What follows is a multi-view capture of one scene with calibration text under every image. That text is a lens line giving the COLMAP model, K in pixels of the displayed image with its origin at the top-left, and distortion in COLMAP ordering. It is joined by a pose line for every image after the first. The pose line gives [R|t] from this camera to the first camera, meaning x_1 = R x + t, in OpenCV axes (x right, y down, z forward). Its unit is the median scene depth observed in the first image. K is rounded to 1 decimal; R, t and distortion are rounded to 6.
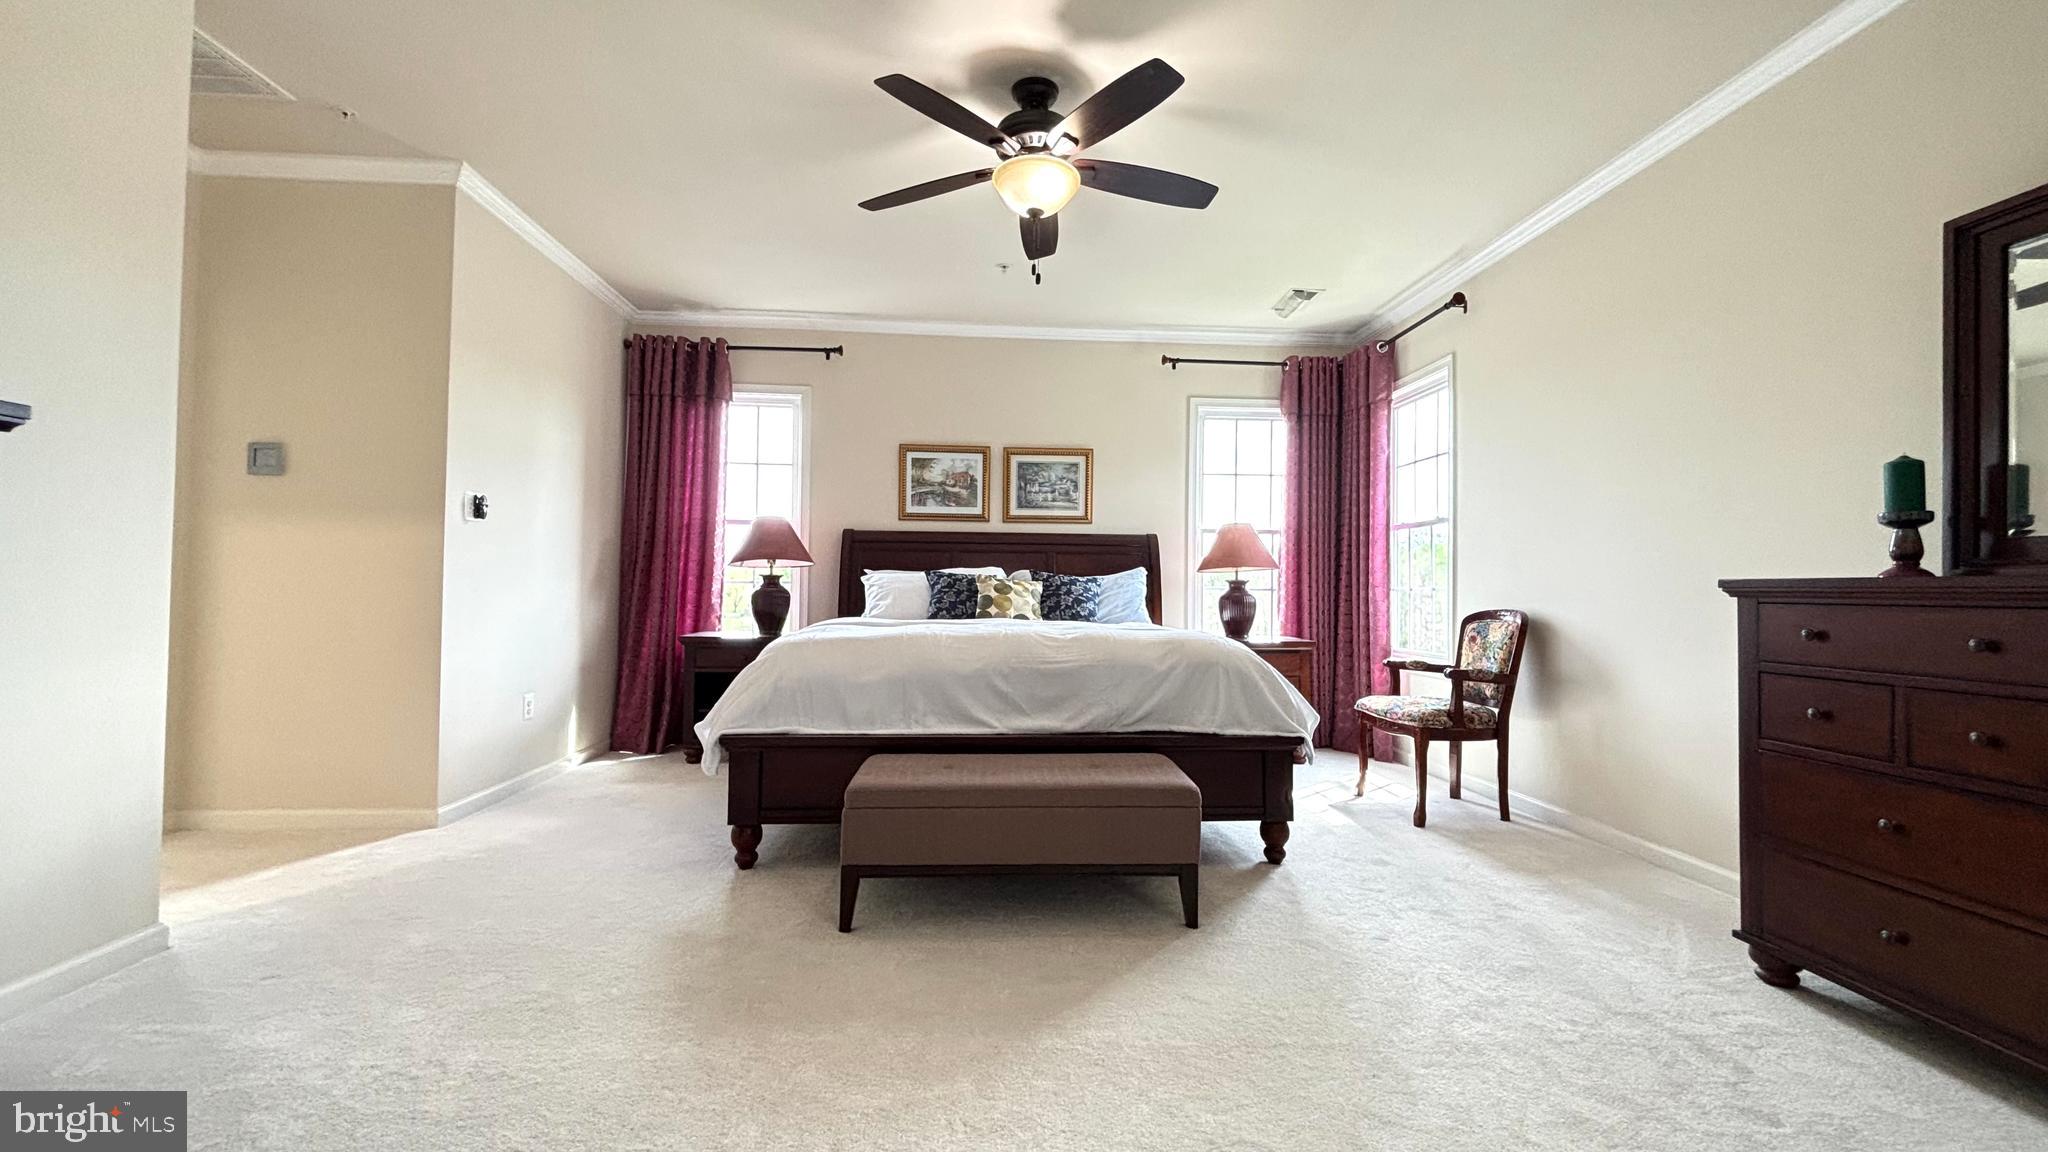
lens RADIAL K [[835.2, 0, 1029.5], [0, 835.2, 582.8], [0, 0, 1]] dist [0.000517, -0.004158]
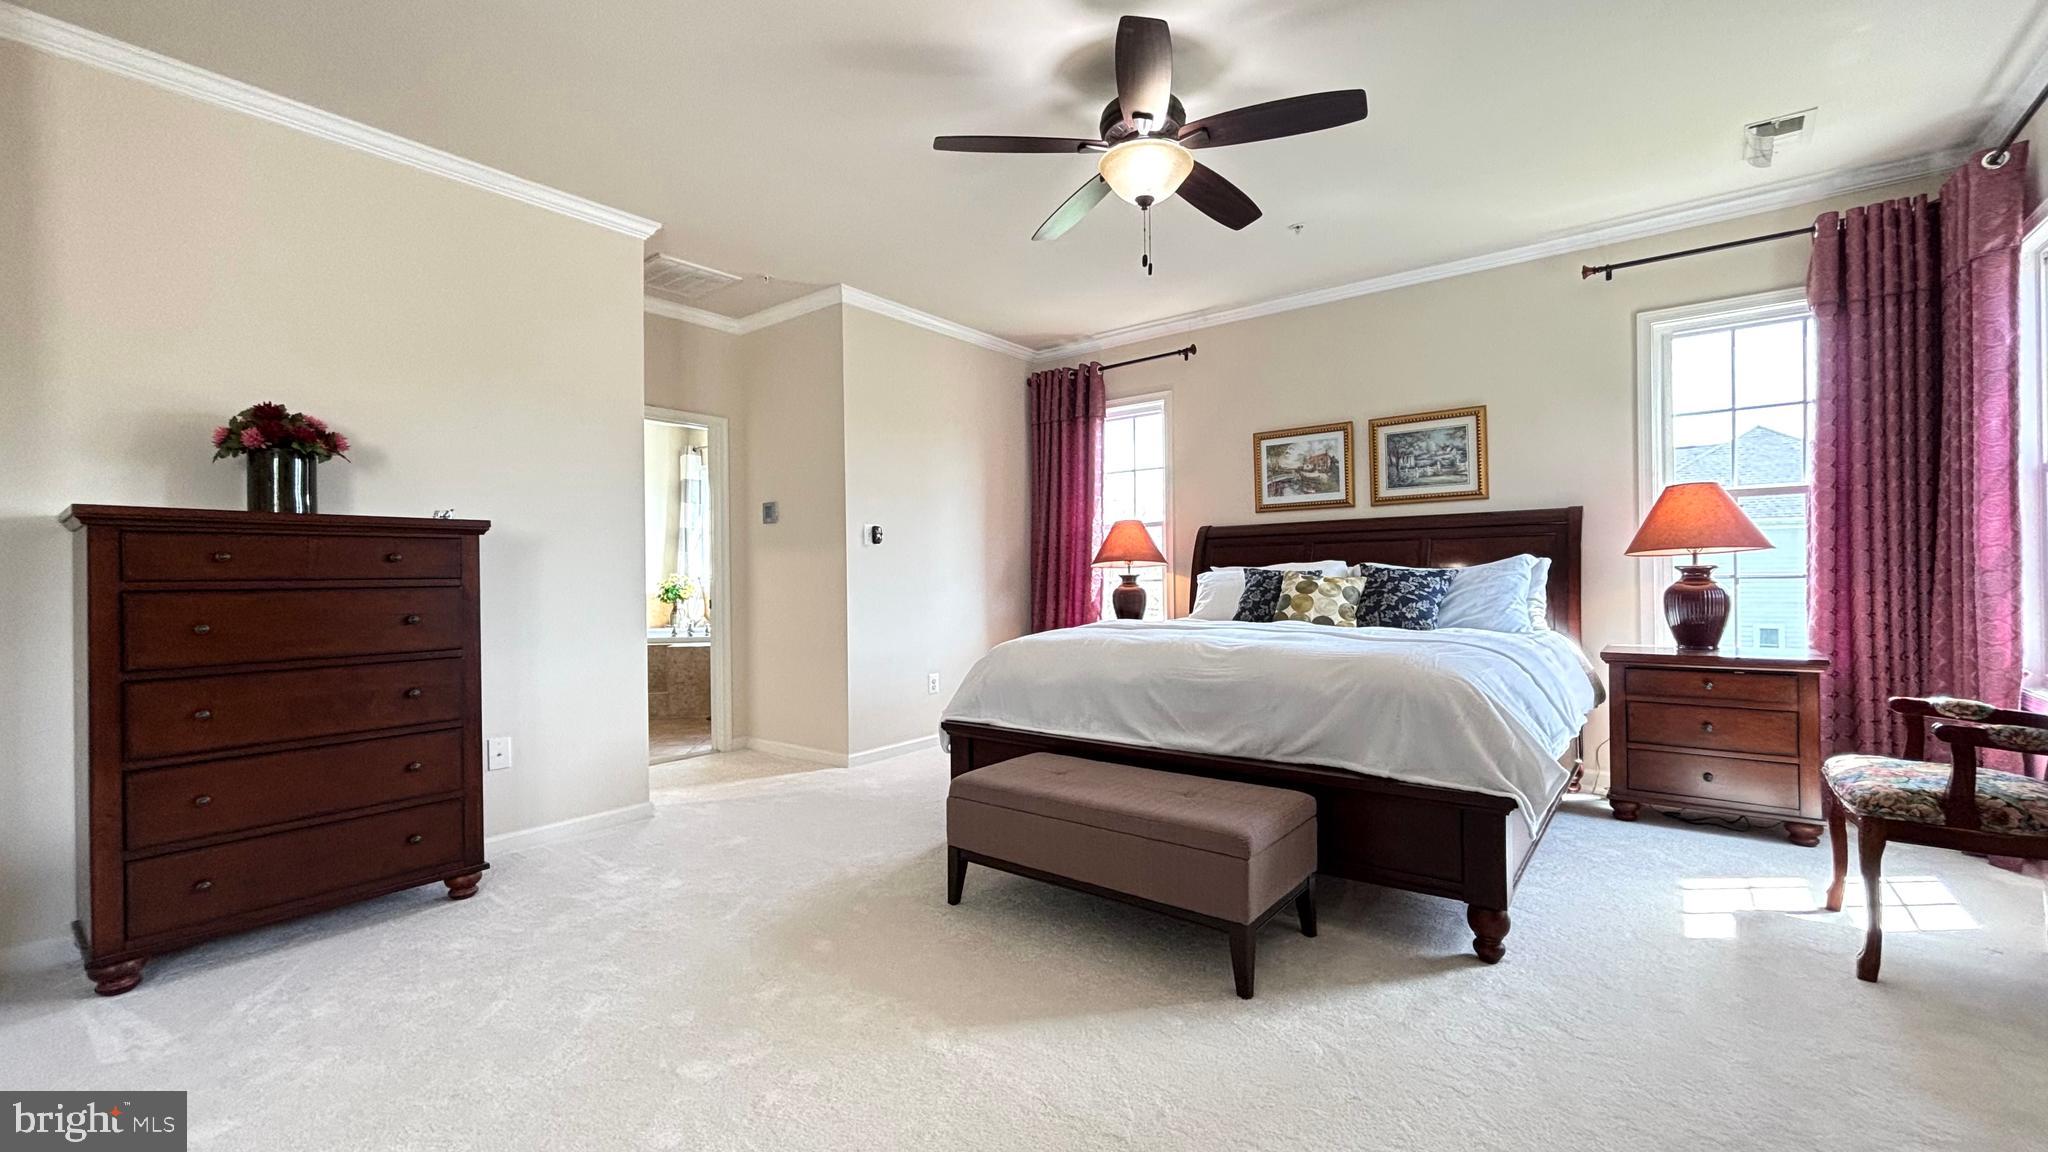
lens RADIAL K [[835.2, 0, 1020.7], [0, 835.2, 577.5], [0, 0, 1]] dist [0.000517, -0.004158]
pose [[0.741522, -0.021187, -0.670594, 0.298426], [0.032509, 0.999462, 0.004371, -0.014709], [0.670141, -0.025042, 0.741811, 0.108057]]
